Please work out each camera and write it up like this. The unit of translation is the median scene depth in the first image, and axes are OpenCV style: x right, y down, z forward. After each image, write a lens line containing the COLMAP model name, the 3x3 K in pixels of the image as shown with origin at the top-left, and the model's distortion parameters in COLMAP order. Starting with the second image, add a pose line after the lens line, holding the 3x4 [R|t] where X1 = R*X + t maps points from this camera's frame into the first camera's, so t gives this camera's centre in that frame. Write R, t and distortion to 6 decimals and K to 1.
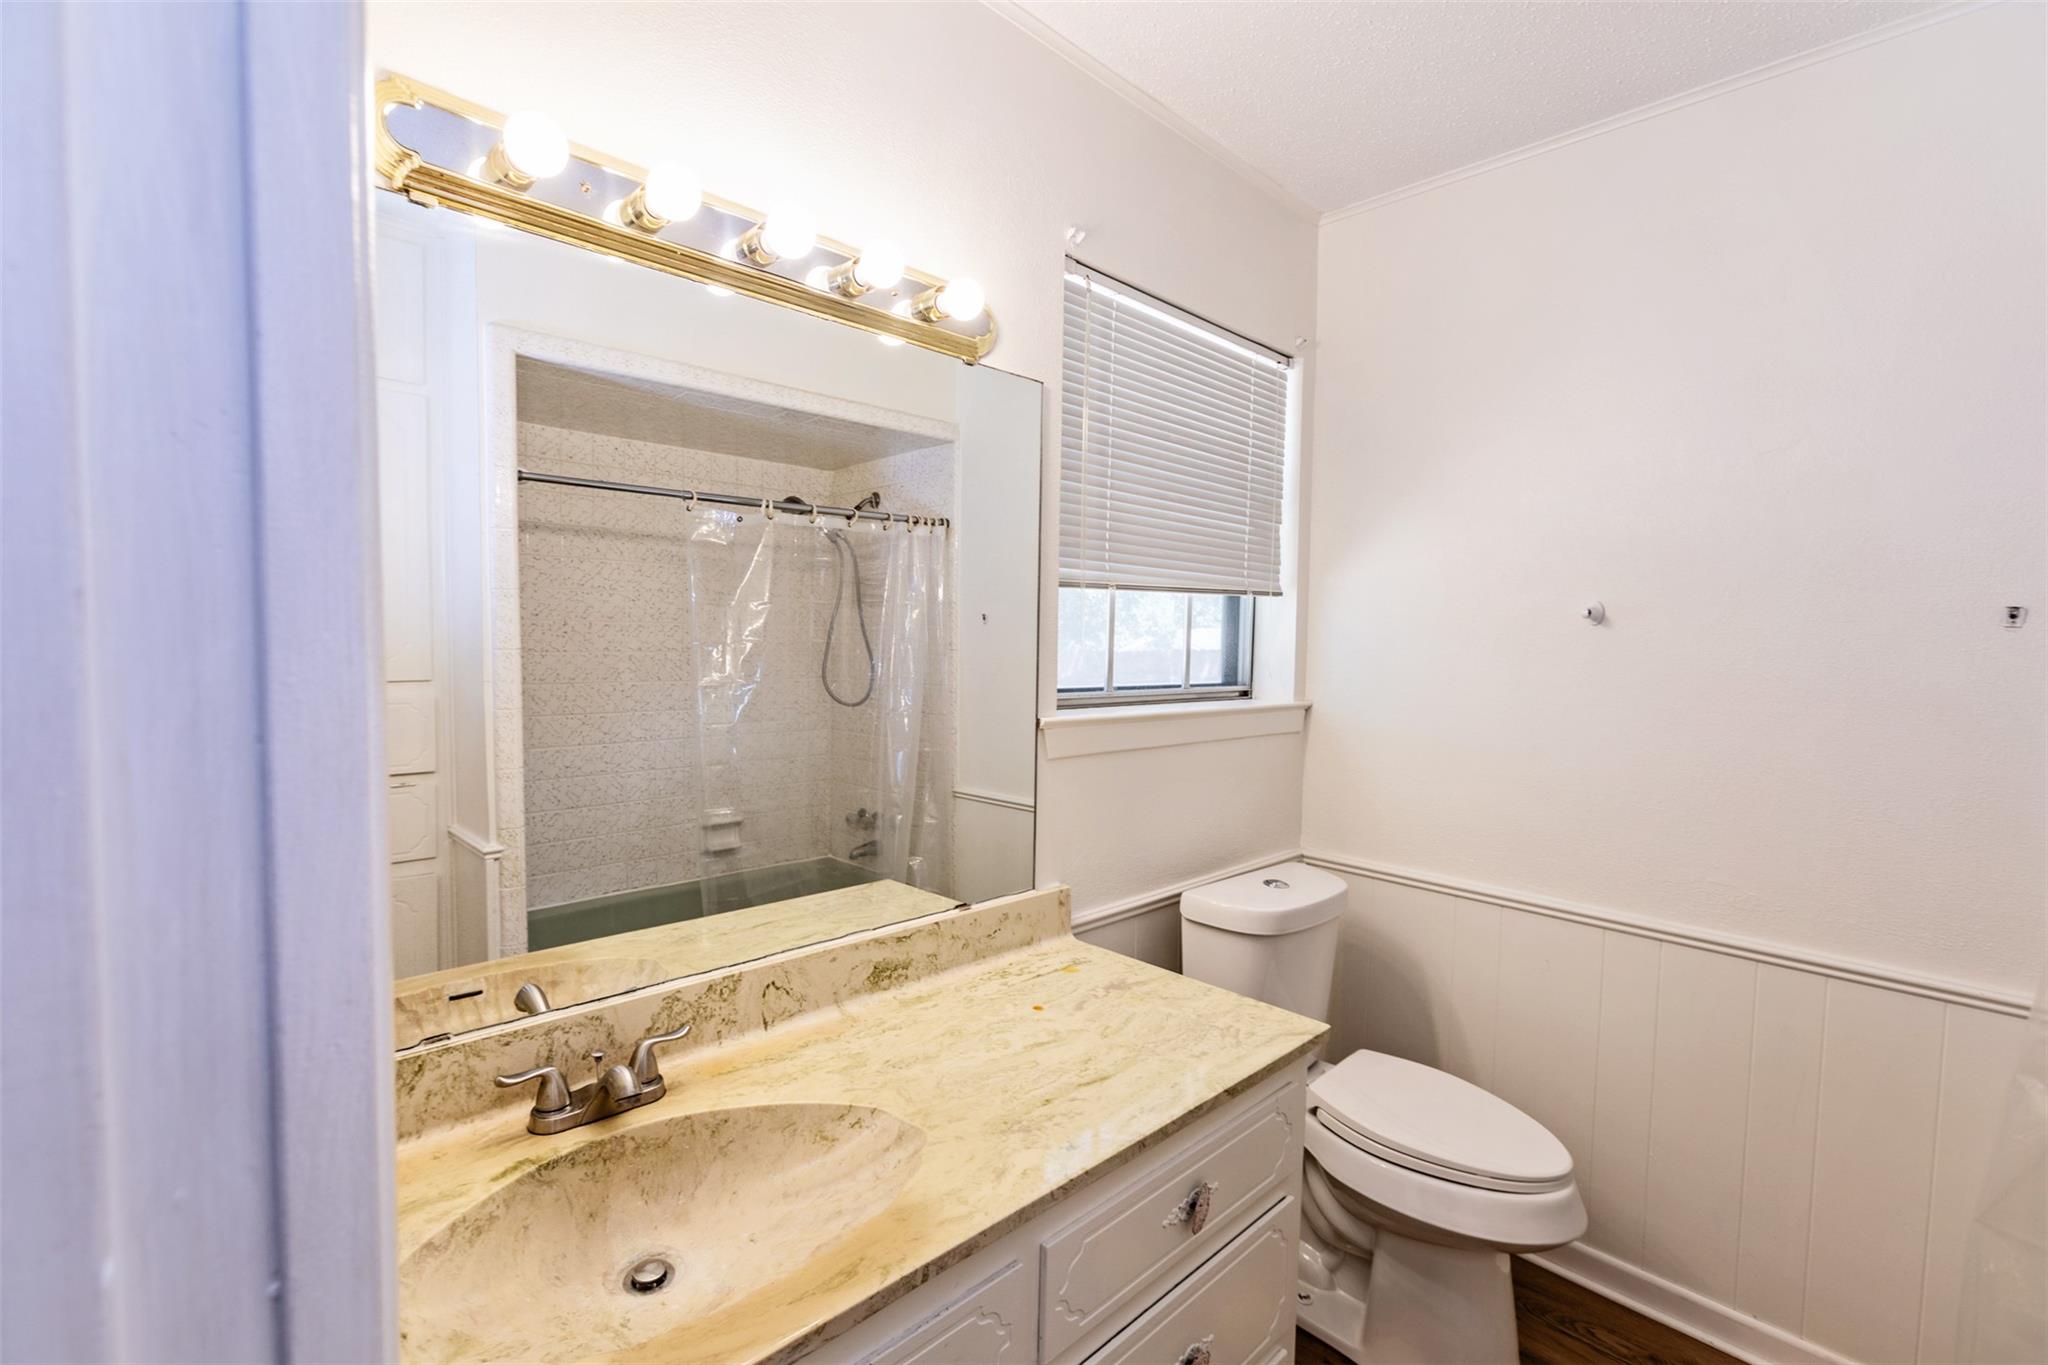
lens RADIAL K [[913.0, 0, 1014.7], [0, 913.0, 689.8], [0, 0, 1]] dist [-0.004797, 0.002893]
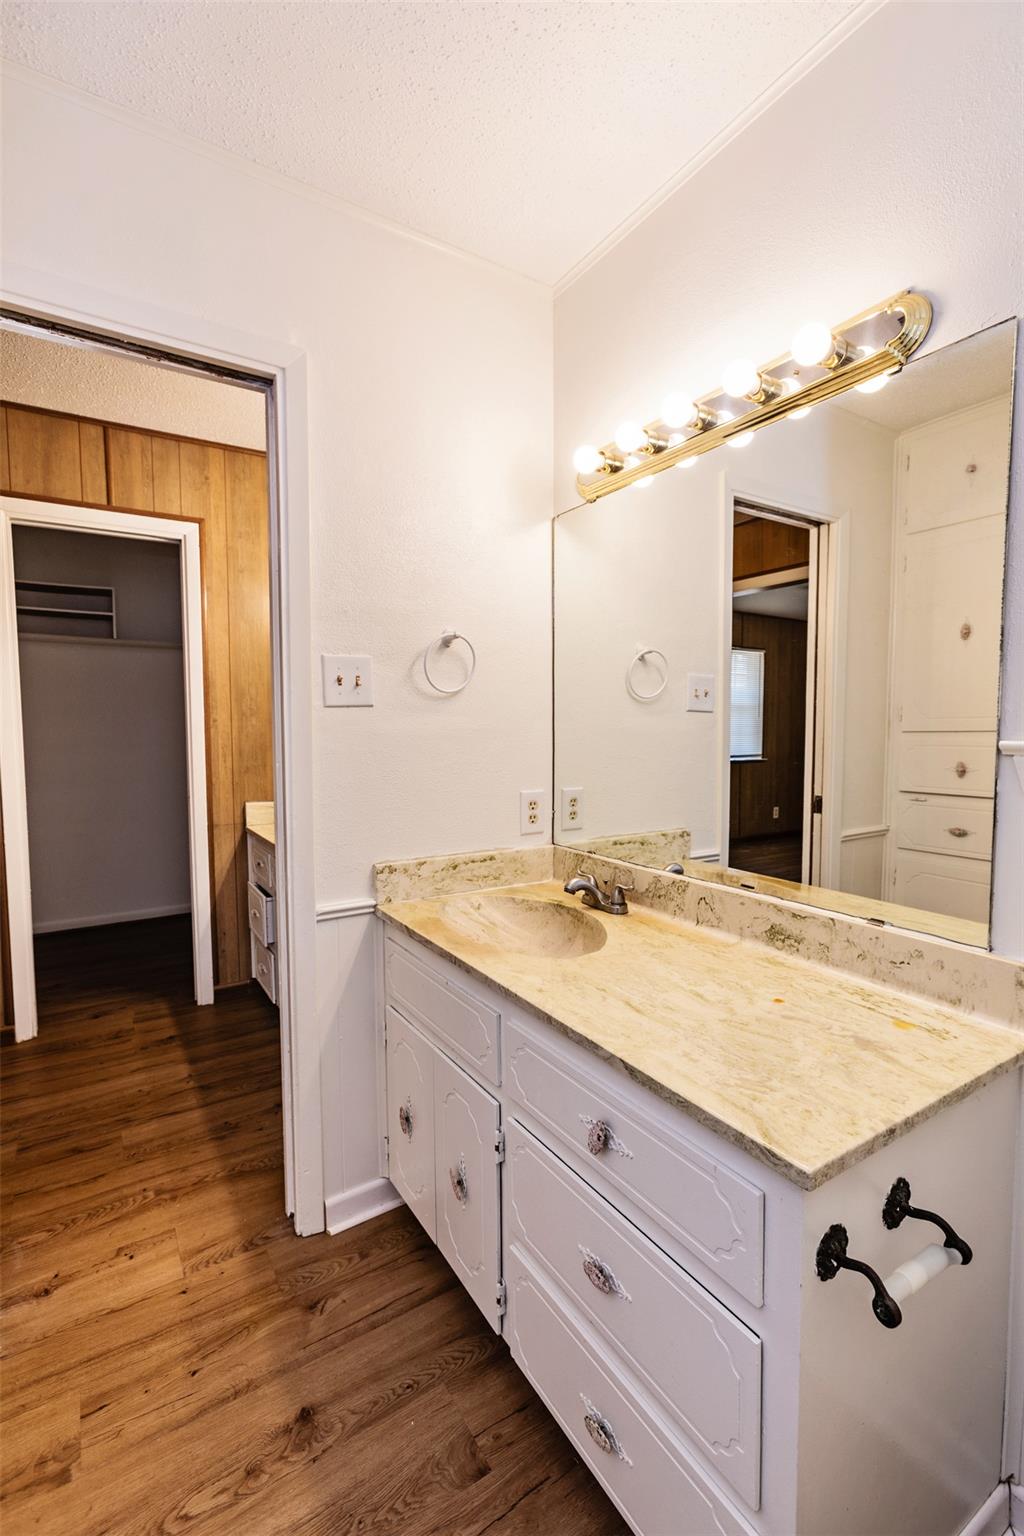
lens RADIAL K [[684.7, 0, 520.6], [0, 684.7, 770.7], [0, 0, 1]] dist [-0.004797, 0.002893]
pose [[-0.197101, 0.044687, -0.979364, 0.884175], [-0.056273, 0.996798, 0.056808, 0.060981], [0.978767, 0.066309, -0.193955, 0.890205]]
